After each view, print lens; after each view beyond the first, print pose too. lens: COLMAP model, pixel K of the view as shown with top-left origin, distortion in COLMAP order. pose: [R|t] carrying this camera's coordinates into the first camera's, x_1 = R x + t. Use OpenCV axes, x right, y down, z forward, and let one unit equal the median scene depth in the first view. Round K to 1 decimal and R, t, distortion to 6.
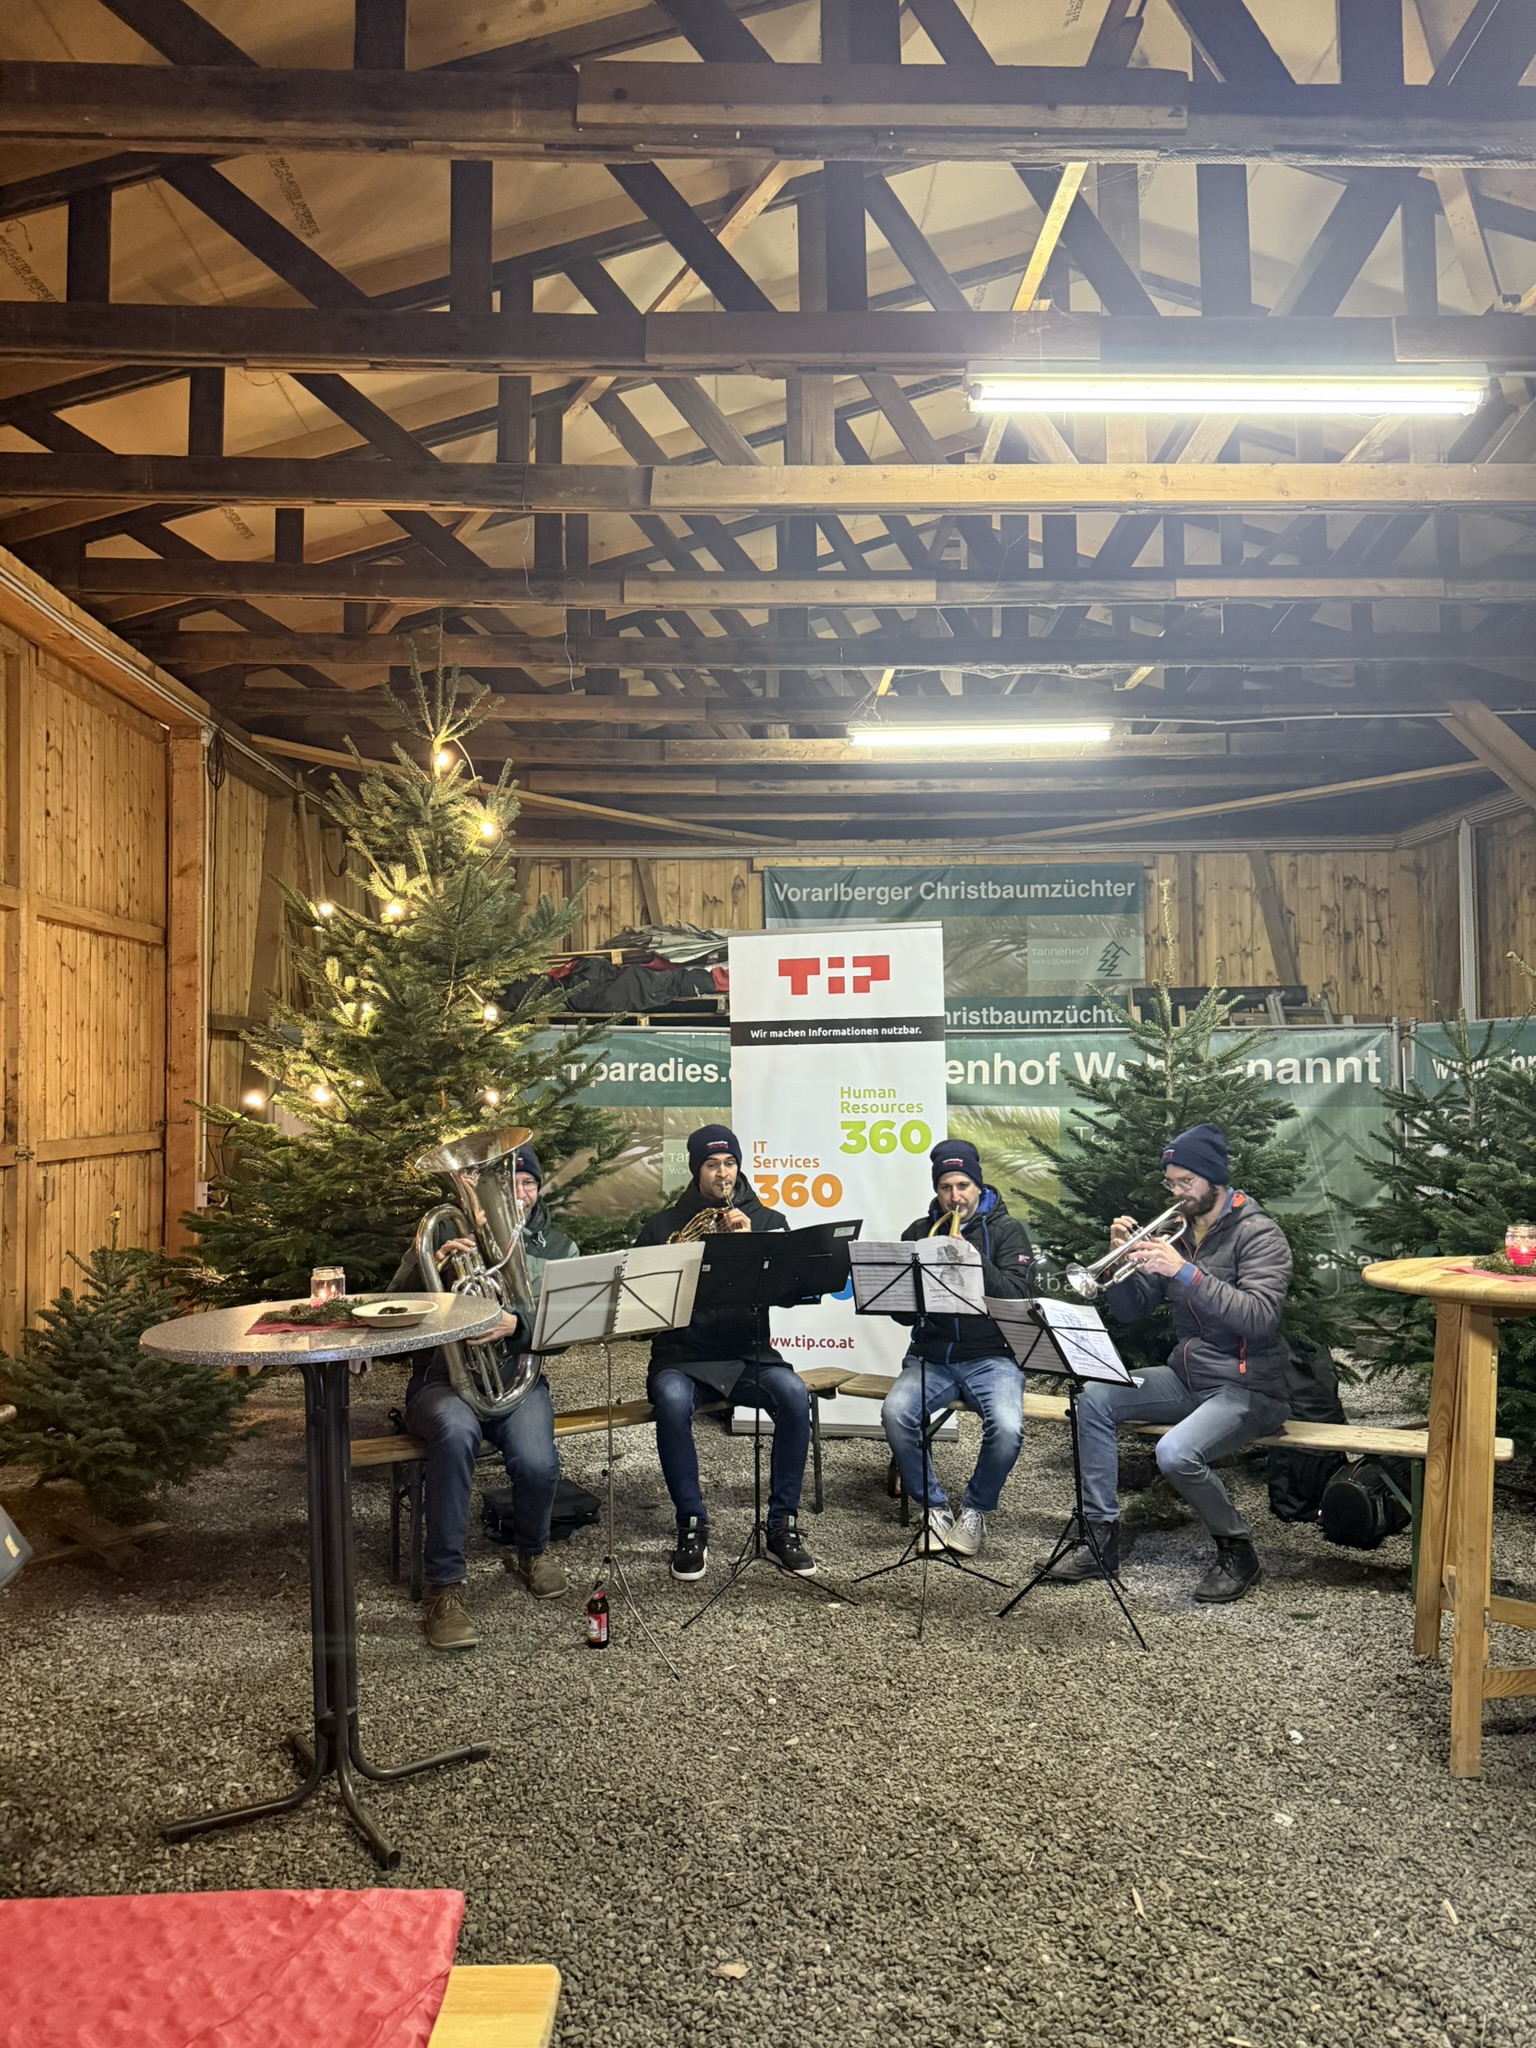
lens RADIAL K [[1428.3, 0, 768.0], [0, 1428.3, 1024.0], [0, 0, 1]] dist [0.061865, -0.050781]
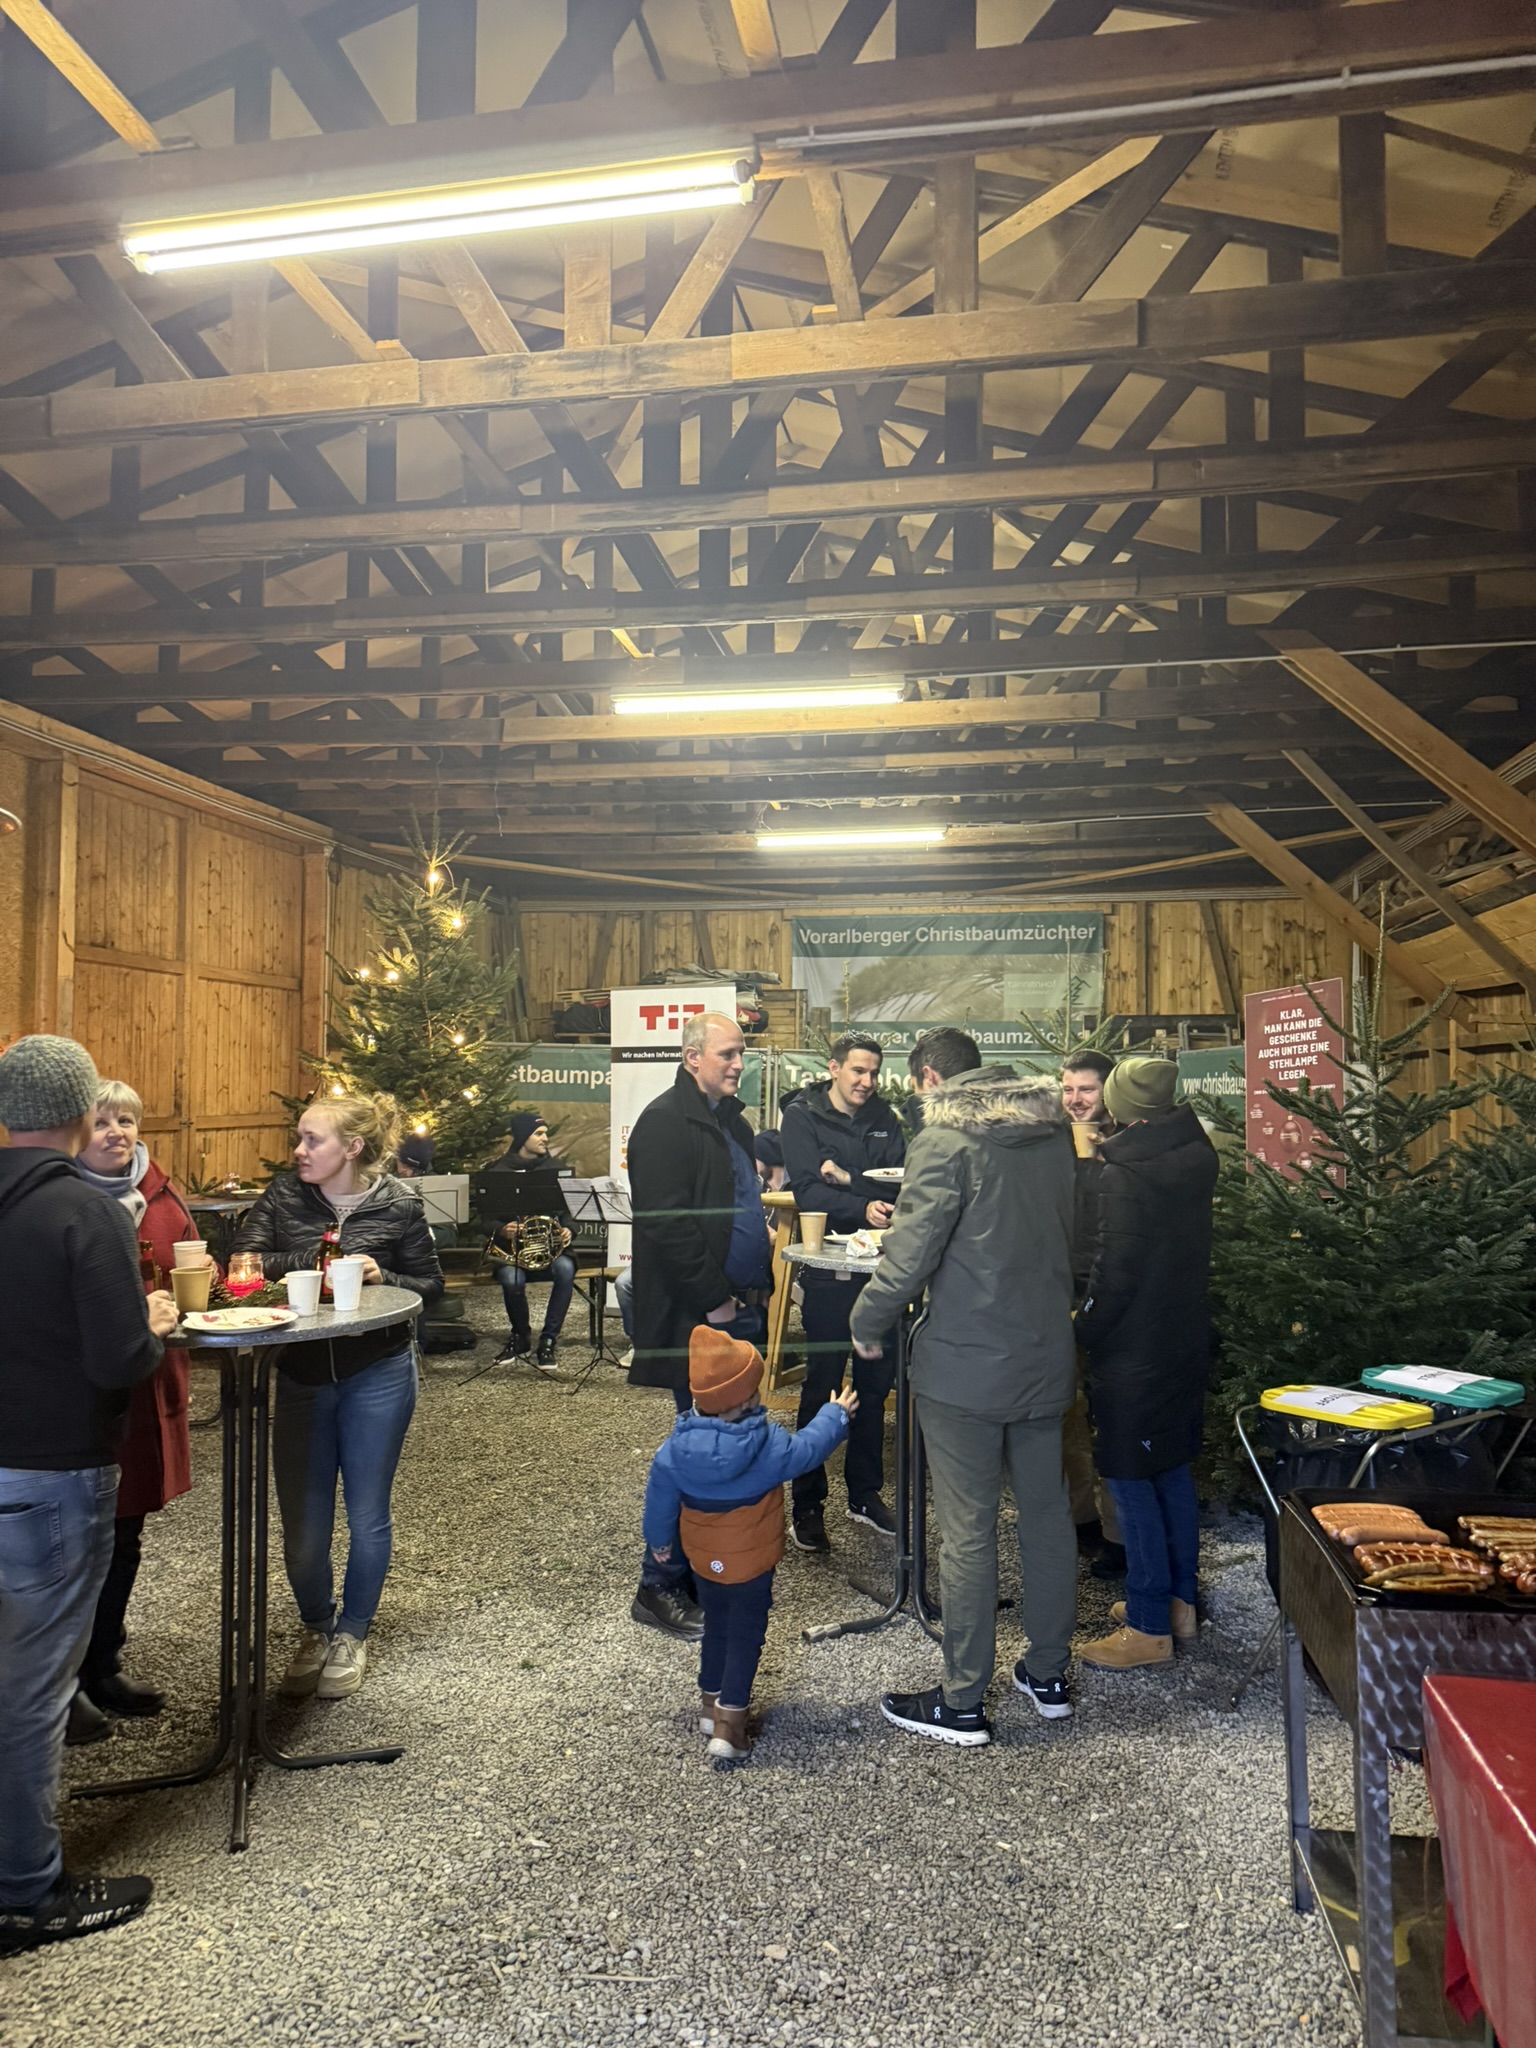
lens RADIAL K [[1428.3, 0, 768.0], [0, 1428.3, 1024.0], [0, 0, 1]] dist [0.061865, -0.050781]
pose [[0.978973, 0.008406, -0.203816, 0.357709], [-0.008903, 0.999959, -0.001523, -0.020073], [0.203795, 0.003306, 0.979008, -0.361489]]
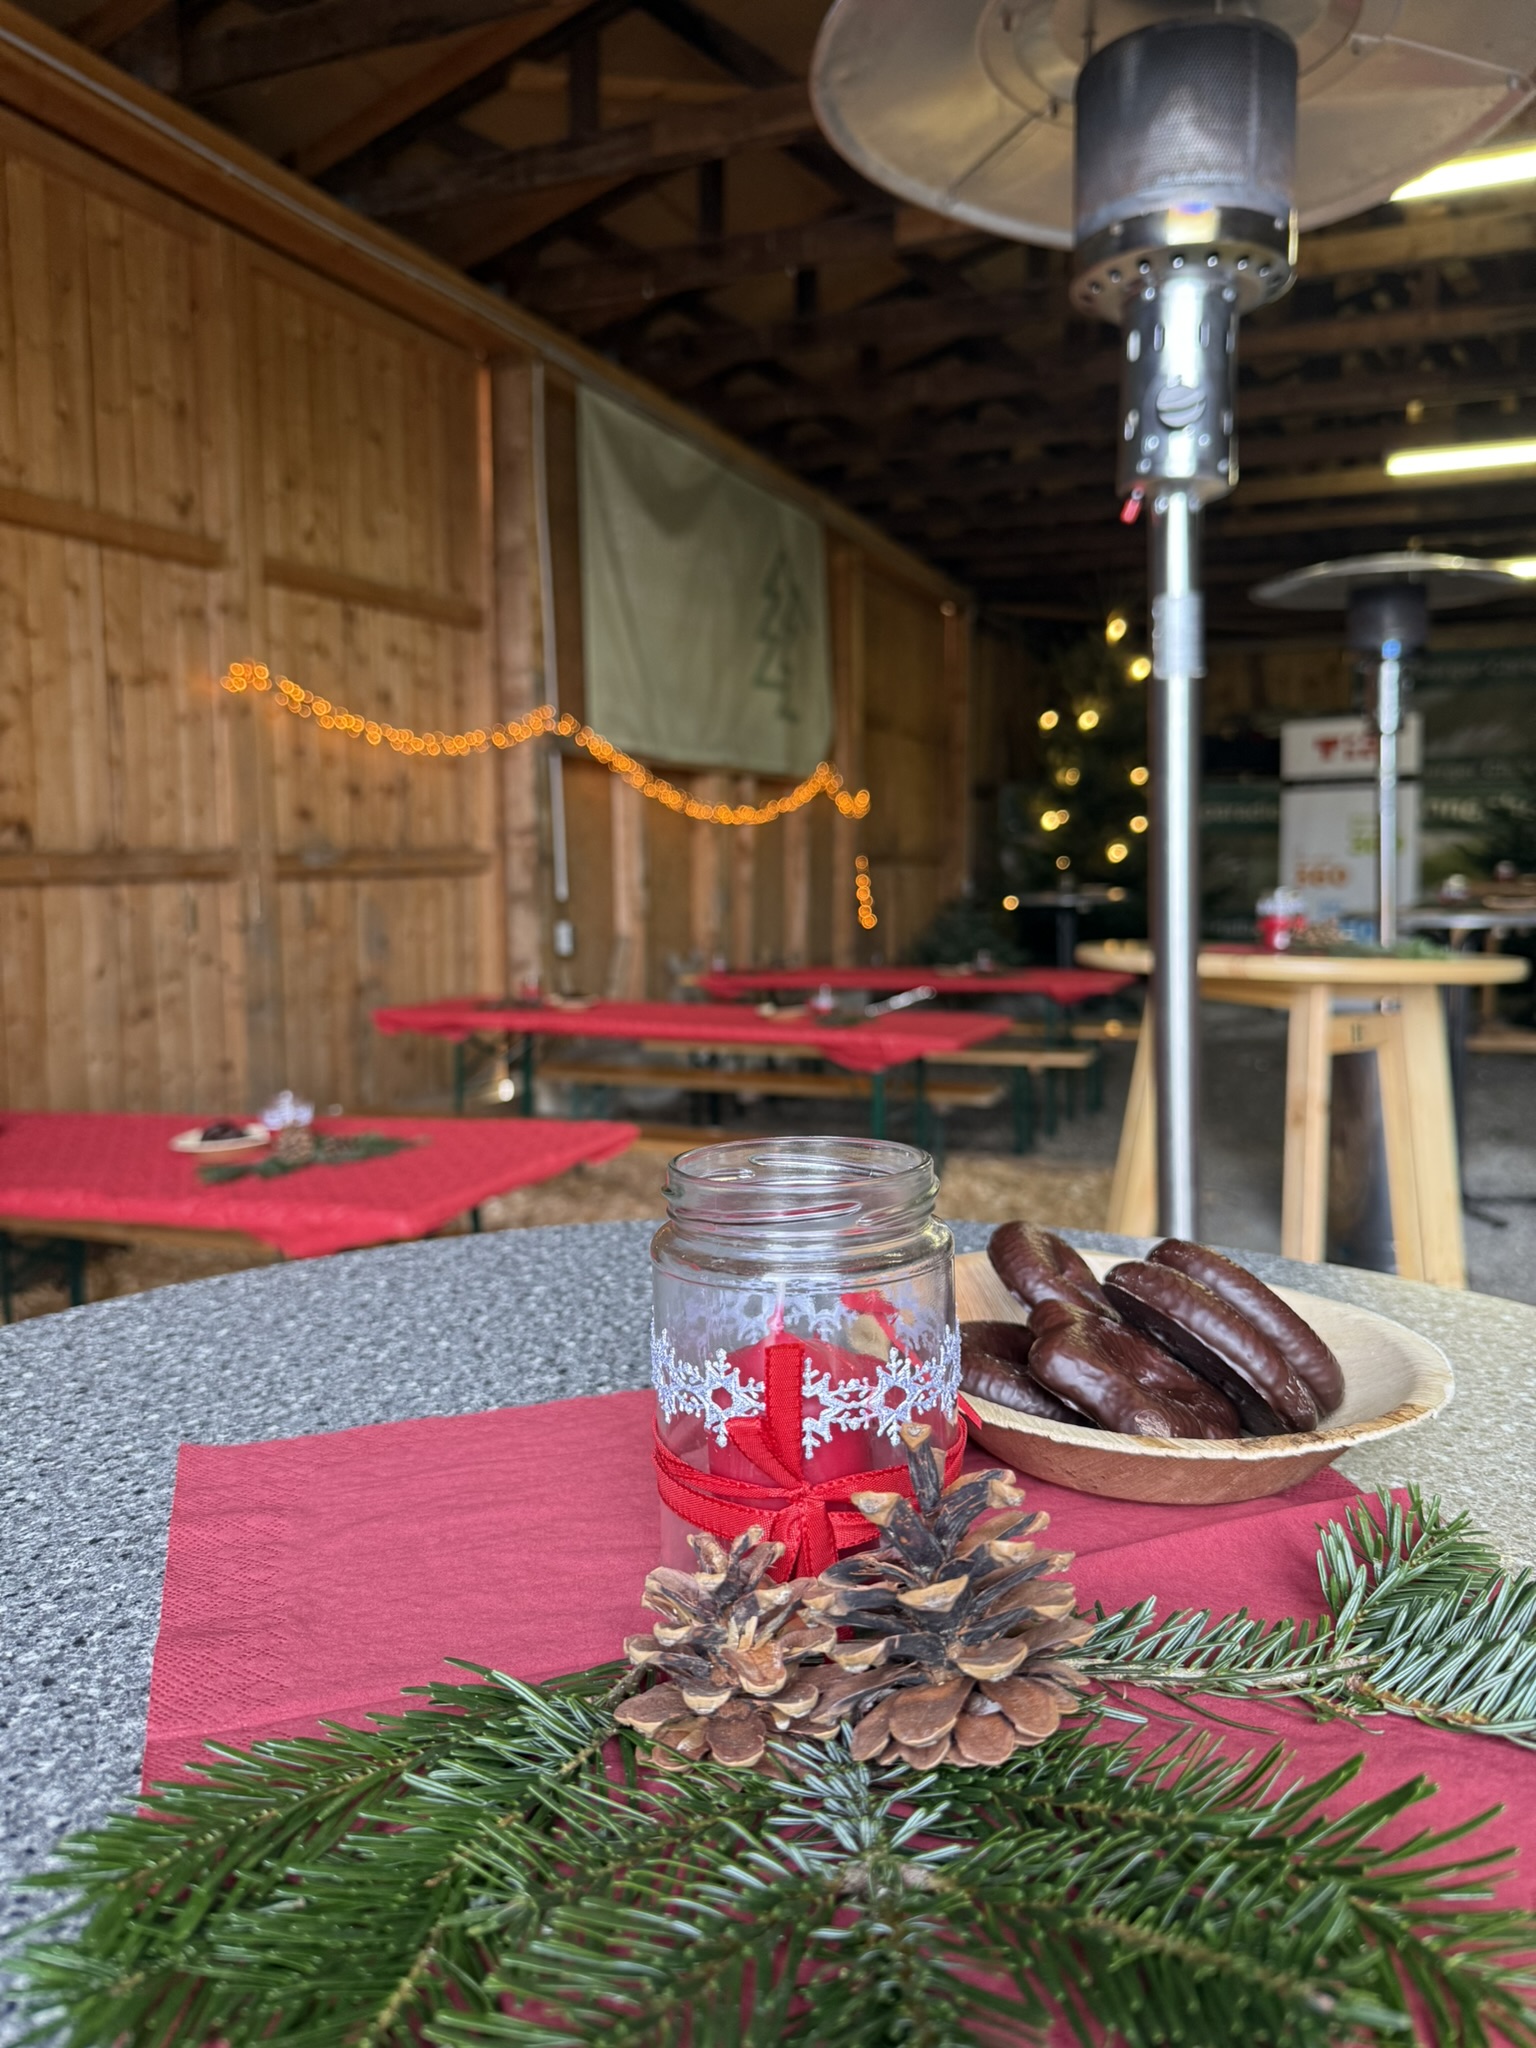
lens RADIAL K [[1428.3, 0, 768.0], [0, 1428.3, 1024.0], [0, 0, 1]] dist [0.061865, -0.050781]
pose [[0.906614, 0.056088, -0.418216, 0.121048], [0.013095, 0.986909, 0.160745, 0.003736], [0.421757, -0.151210, 0.894011, -0.657318]]
